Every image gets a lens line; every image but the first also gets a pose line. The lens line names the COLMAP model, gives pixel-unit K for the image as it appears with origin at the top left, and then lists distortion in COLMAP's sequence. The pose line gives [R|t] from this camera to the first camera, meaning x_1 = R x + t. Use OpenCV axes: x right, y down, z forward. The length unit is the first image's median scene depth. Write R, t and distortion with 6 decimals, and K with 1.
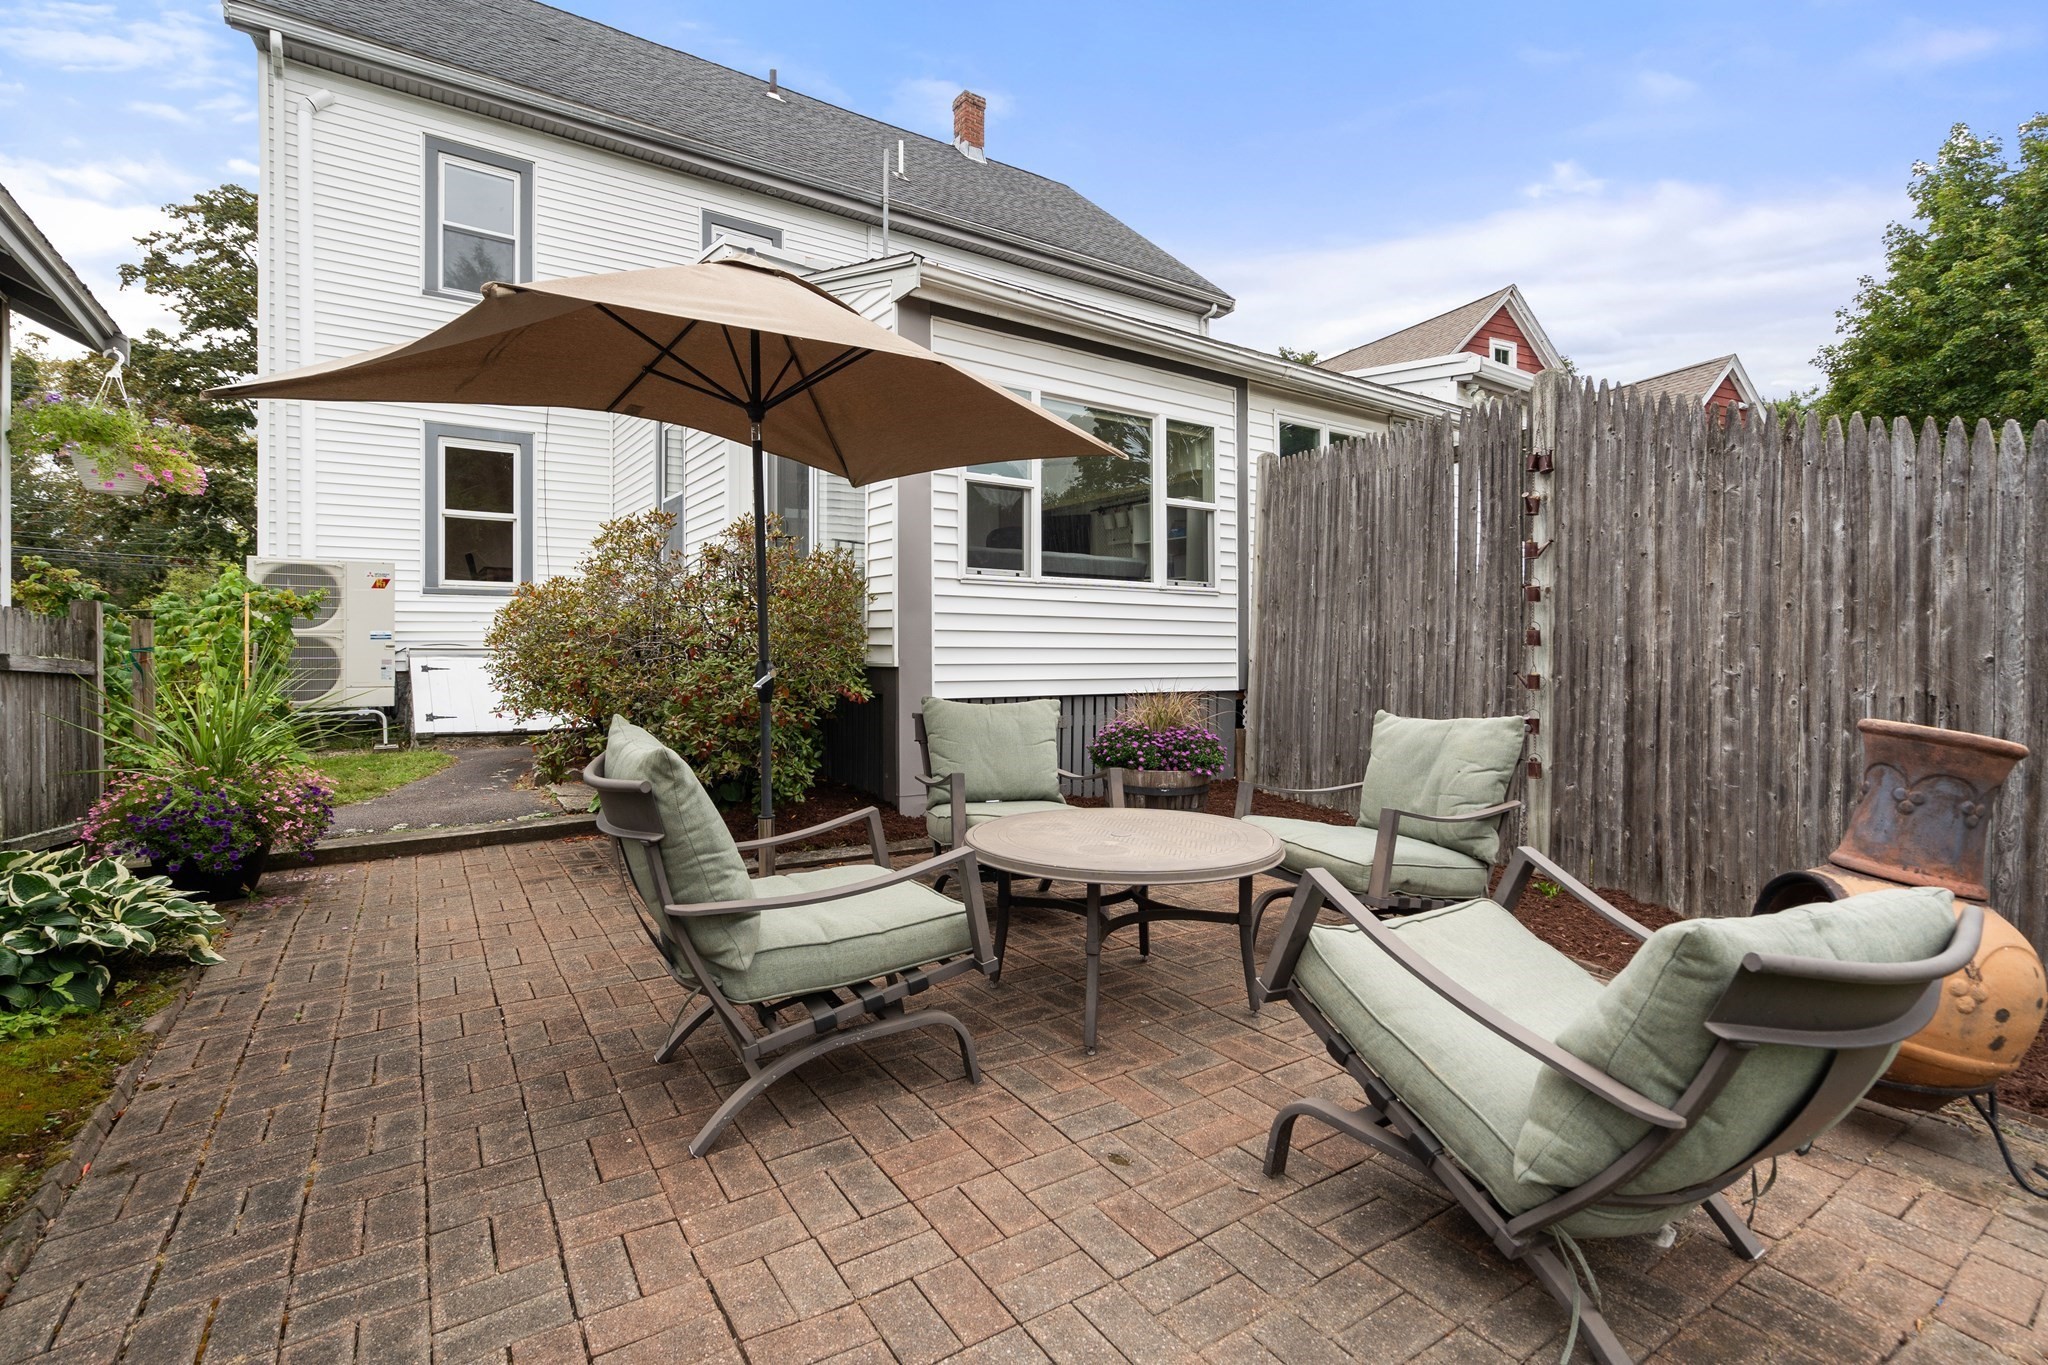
lens RADIAL K [[934.7, 0, 1028.9], [0, 934.7, 654.0], [0, 0, 1]] dist [-0.001035, 0.000014]
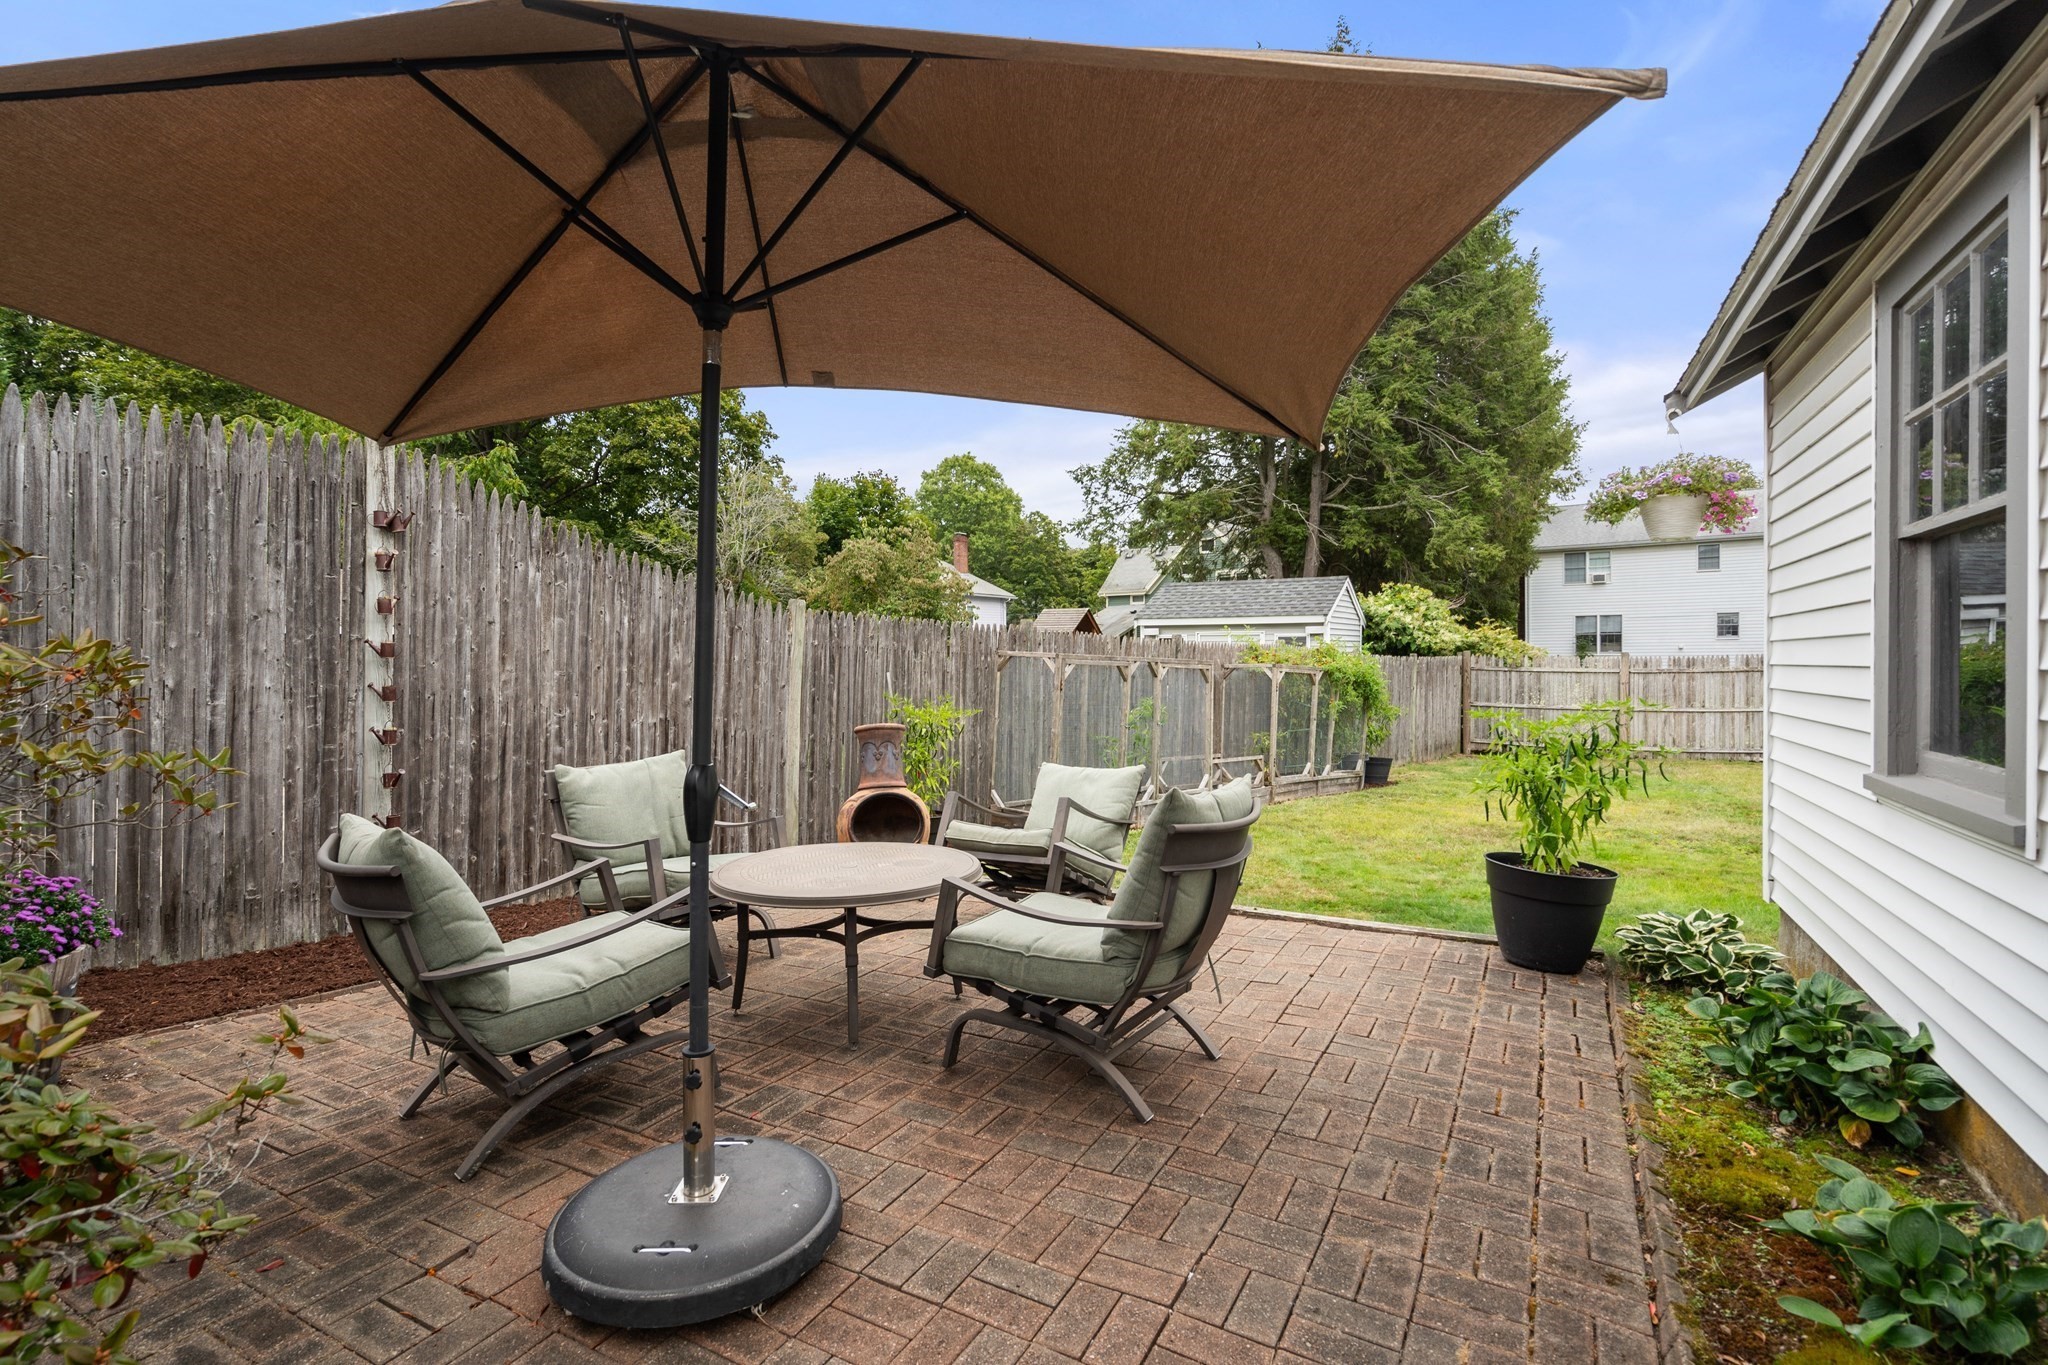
lens RADIAL K [[951.8, 0, 1016.1], [0, 951.8, 643.5], [0, 0, 1]] dist [-0.001730, -0.000088]
pose [[-0.453747, 0.023550, 0.890819, -0.817790], [0.018488, 0.999684, -0.017011, -0.049177], [-0.890939, 0.008750, -0.454039, 1.025138]]
